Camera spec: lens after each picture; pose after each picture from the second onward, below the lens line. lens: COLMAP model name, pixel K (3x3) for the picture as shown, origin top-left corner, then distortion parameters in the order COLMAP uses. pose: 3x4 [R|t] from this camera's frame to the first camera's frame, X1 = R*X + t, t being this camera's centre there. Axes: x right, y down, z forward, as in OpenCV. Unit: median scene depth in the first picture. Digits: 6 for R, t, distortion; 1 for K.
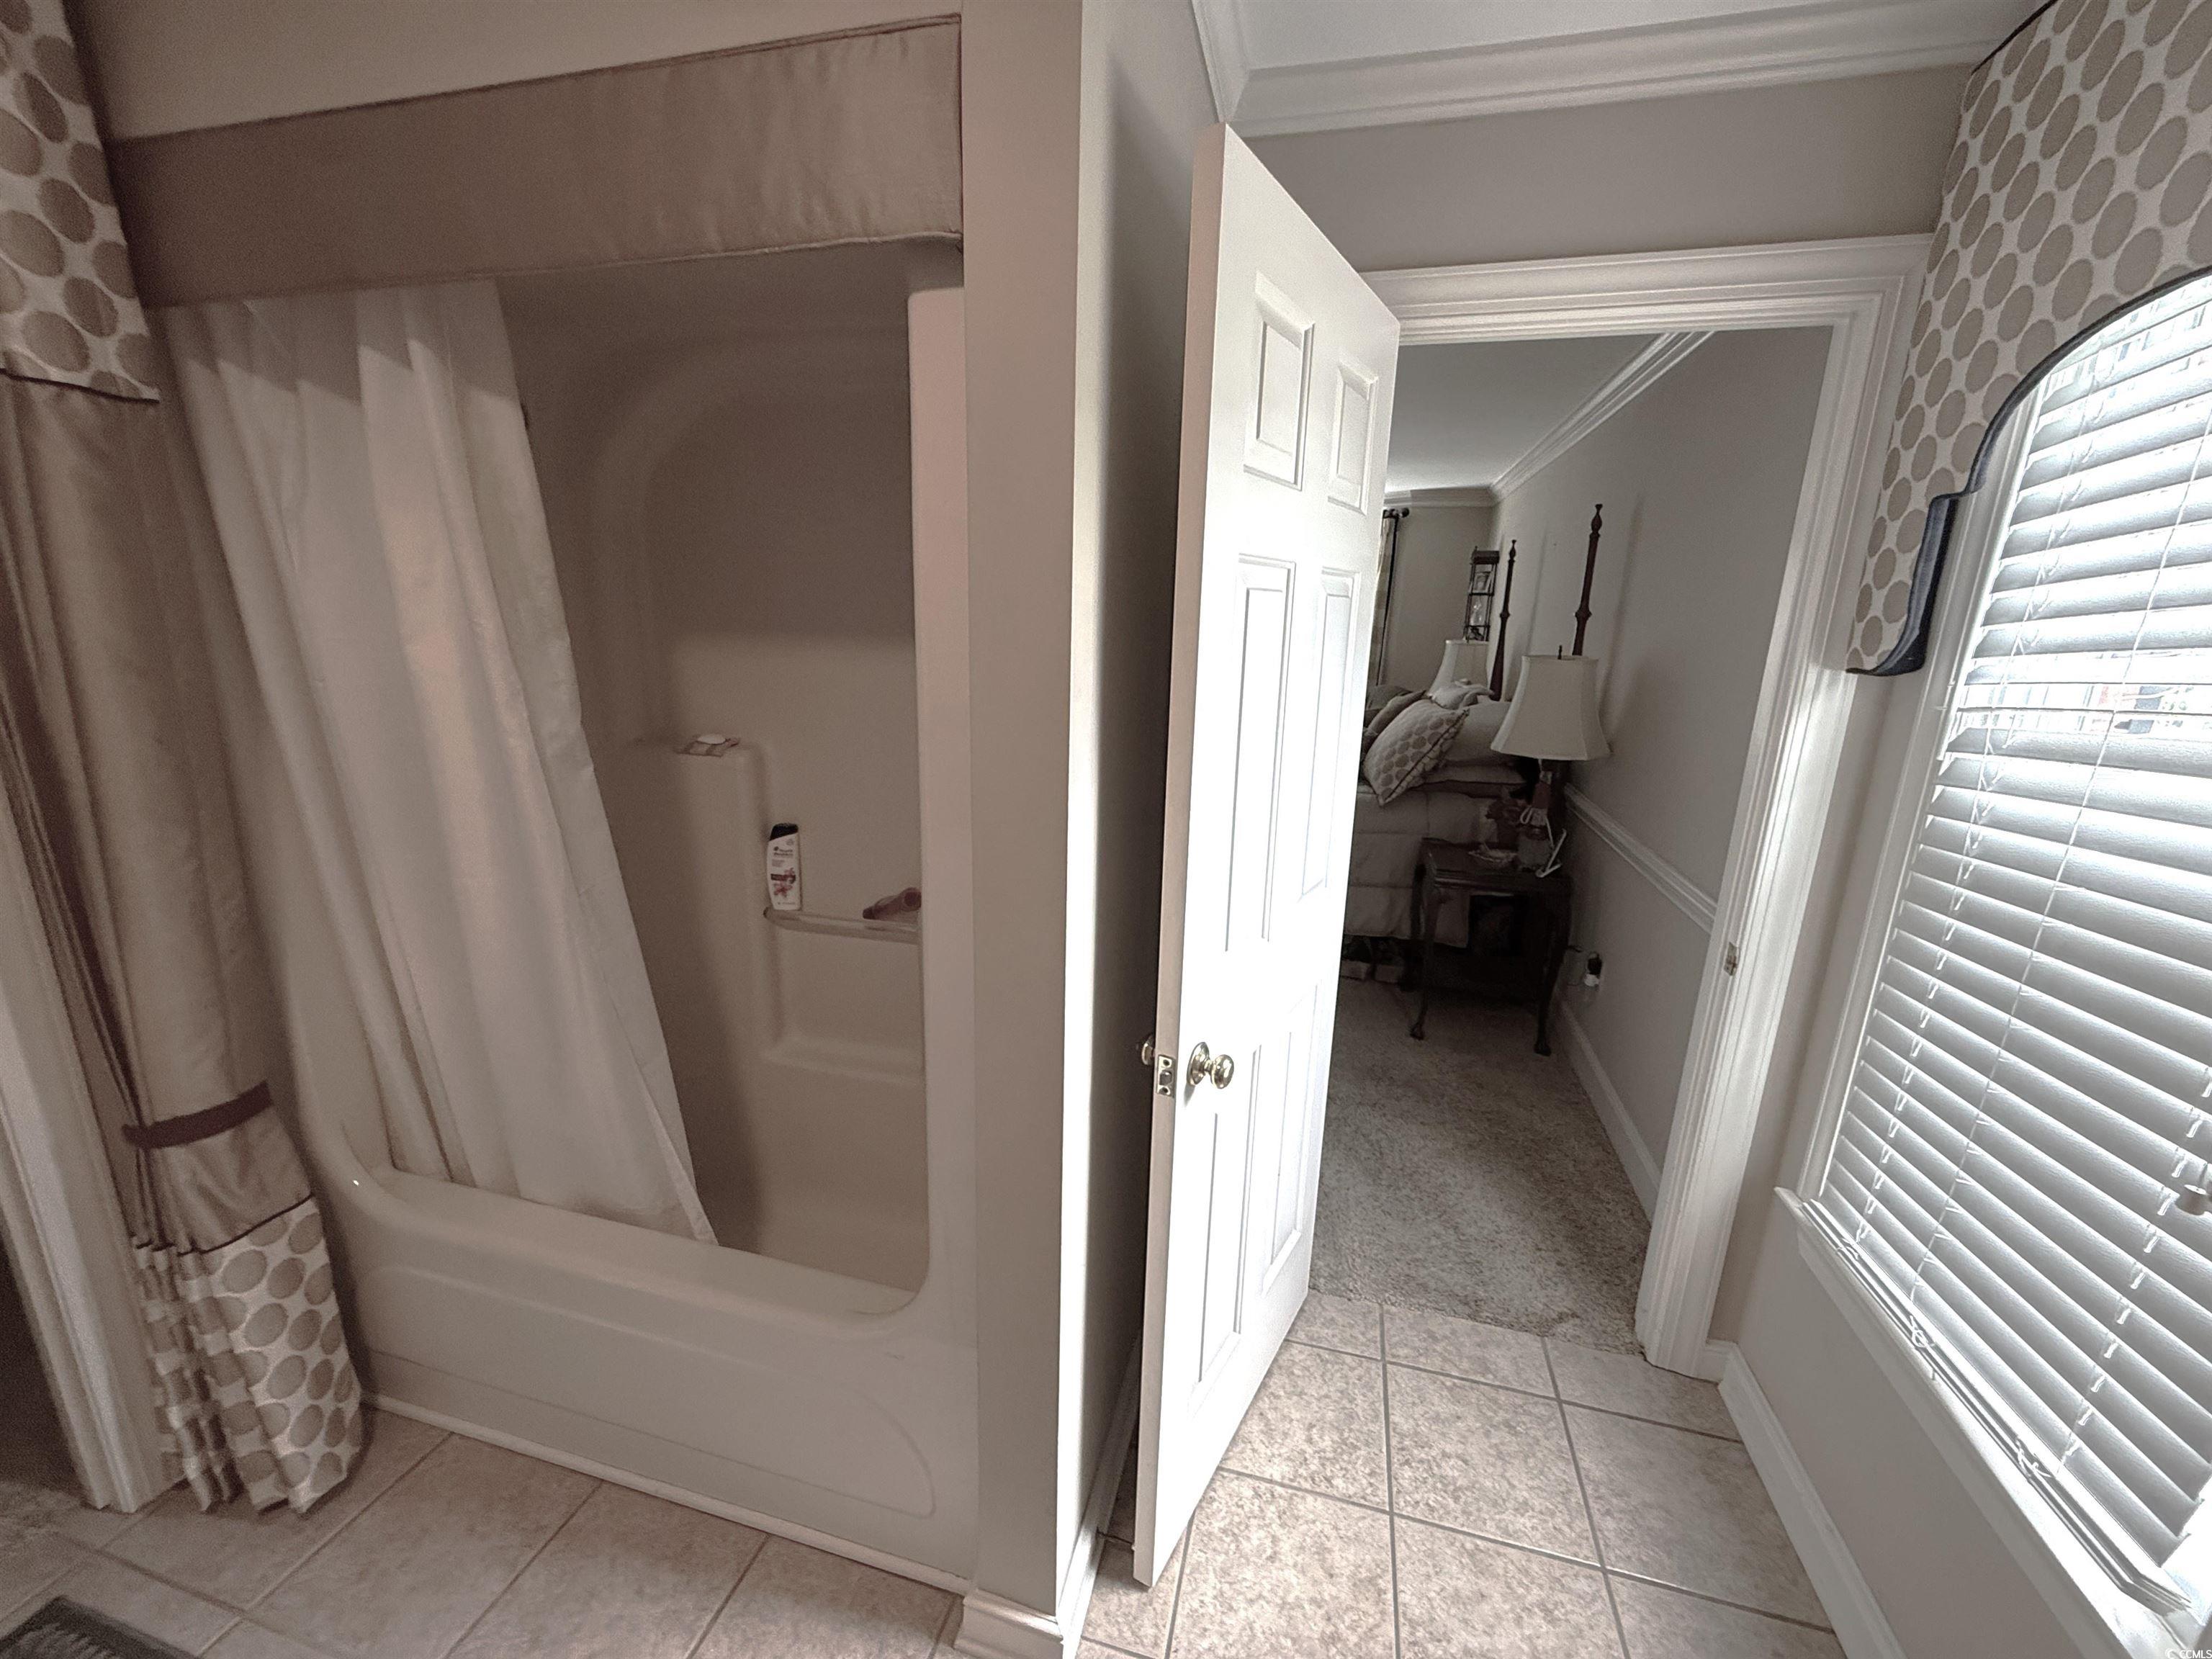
lens RADIAL K [[880.5, 0, 1106.0], [0, 880.5, 829.5], [0, 0, 1]] dist [0.002941, -0.000135]
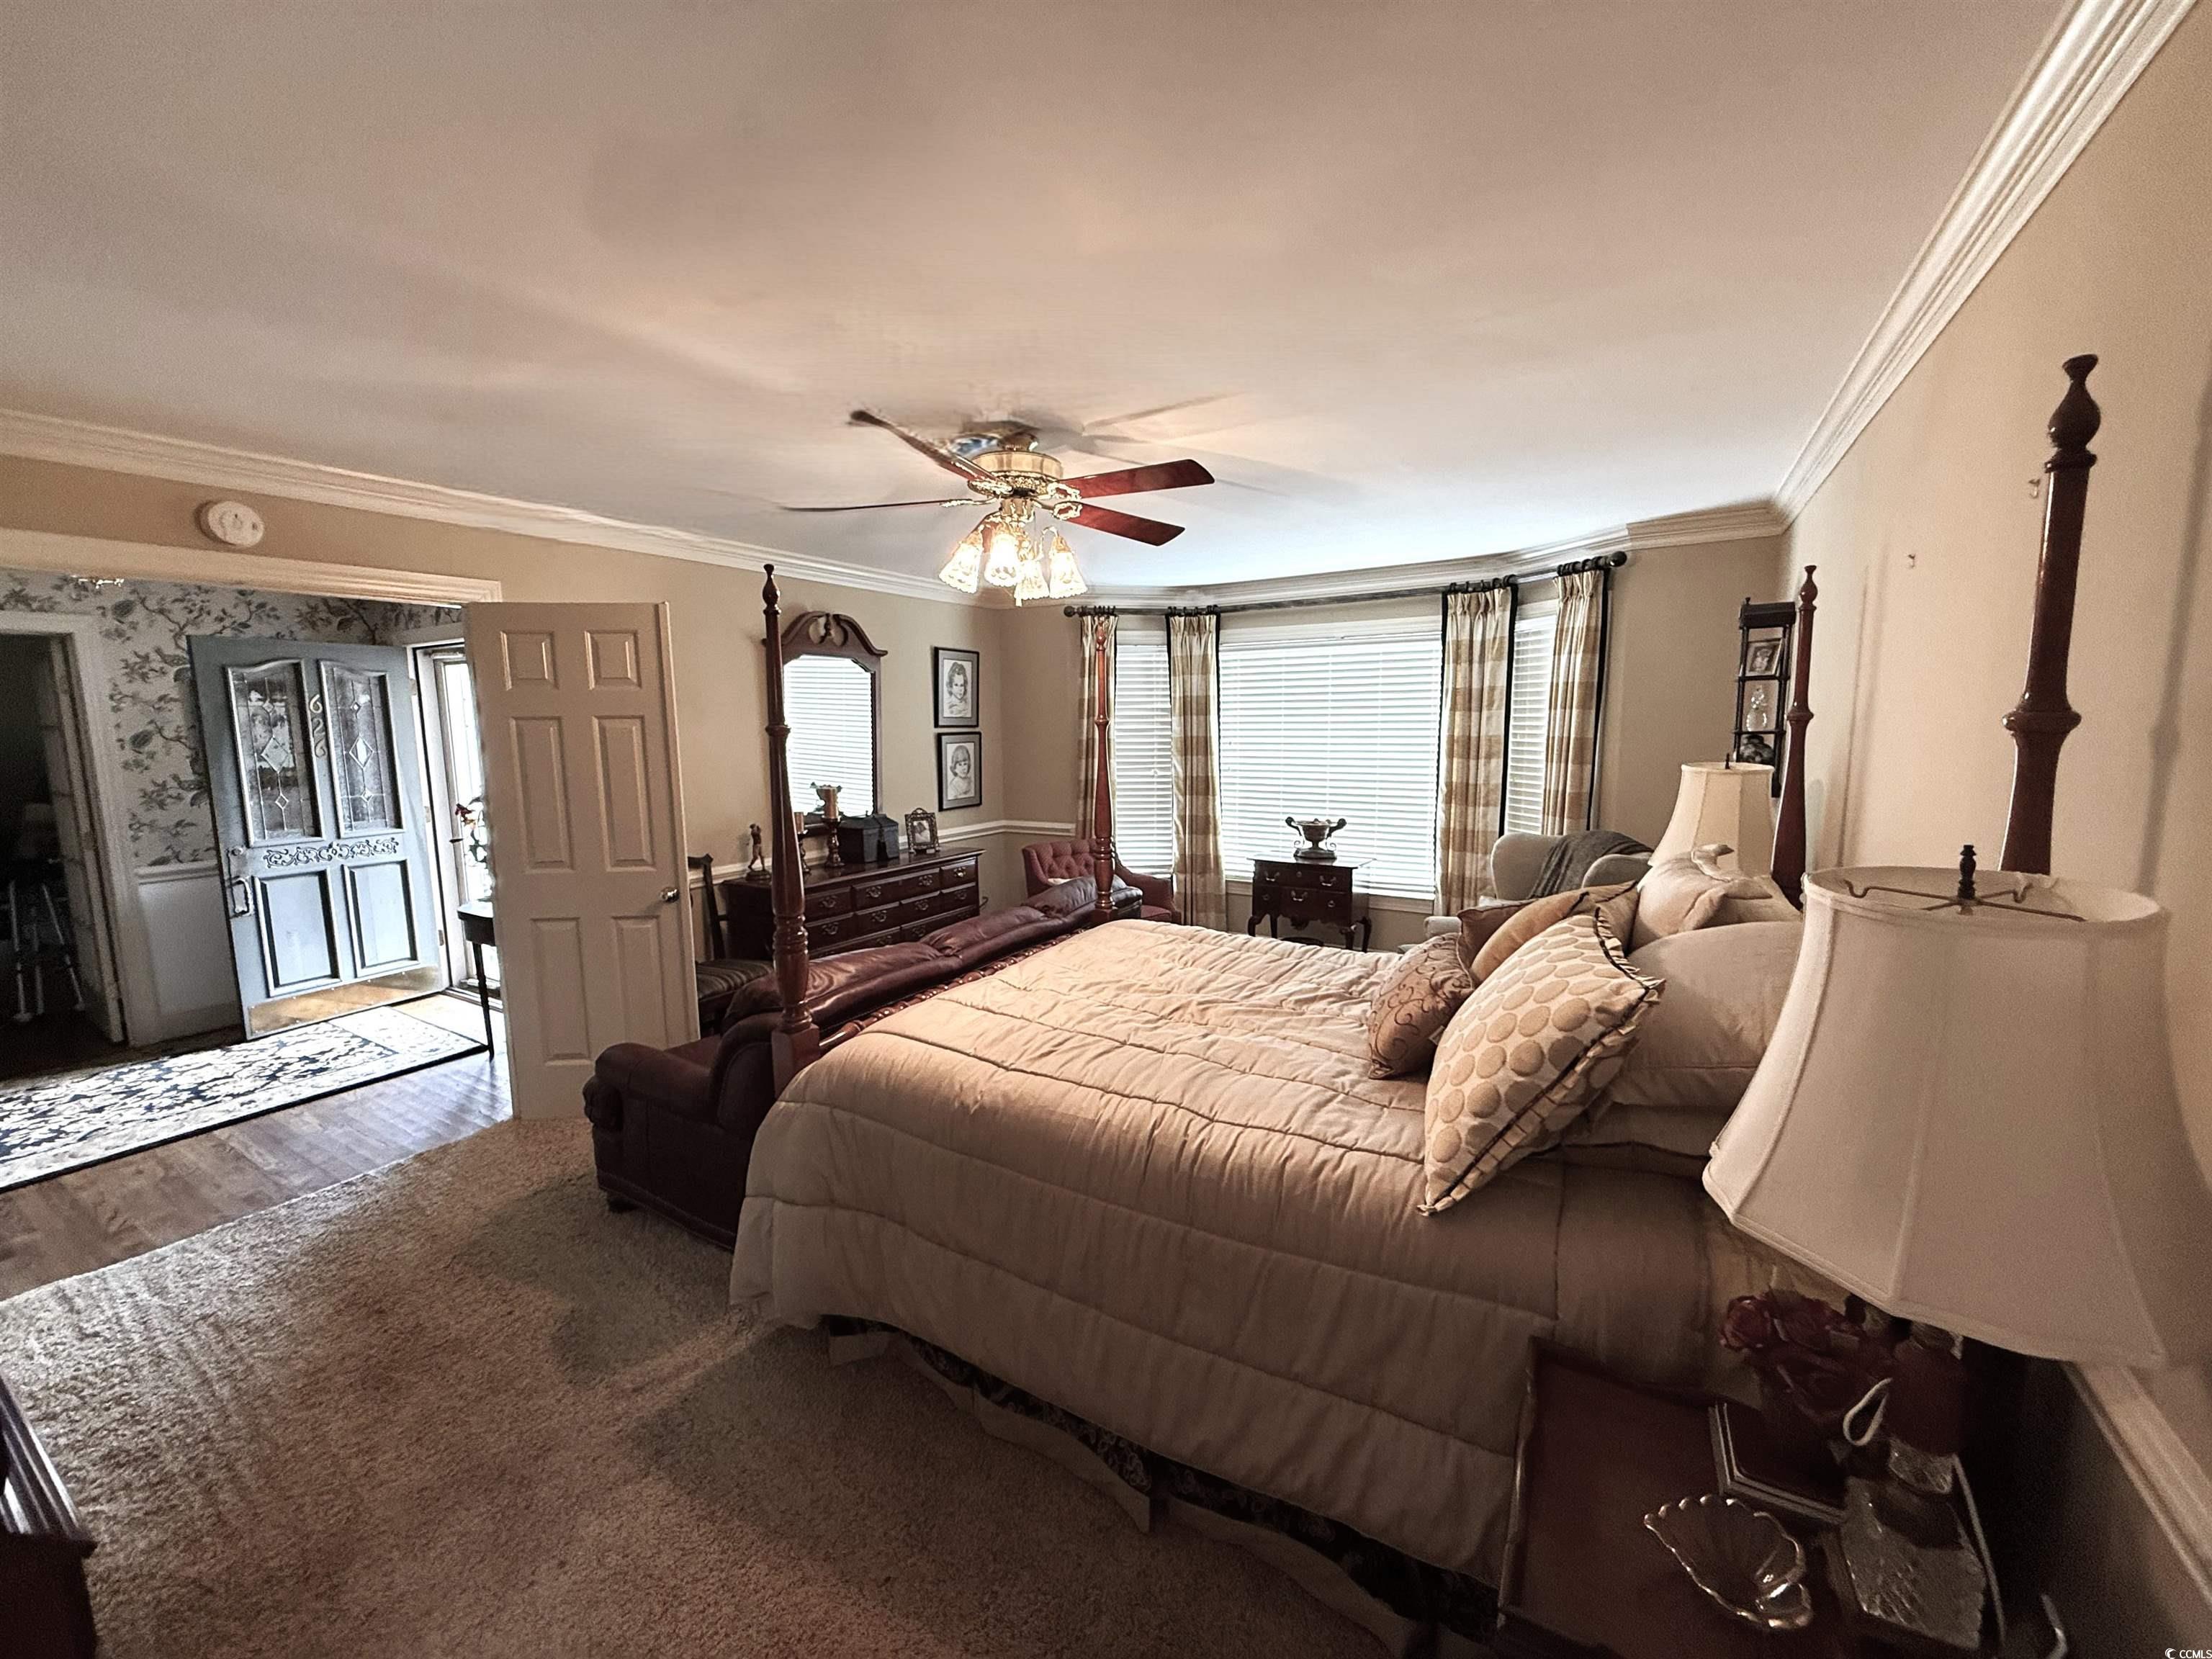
lens RADIAL K [[880.5, 0, 1106.0], [0, 880.5, 829.5], [0, 0, 1]] dist [0.002941, -0.000135]
pose [[0.959941, -0.007907, -0.280091, 0.183045], [-0.026475, 0.992570, -0.118758, -0.093827], [0.278949, 0.121416, 0.952599, 0.361270]]
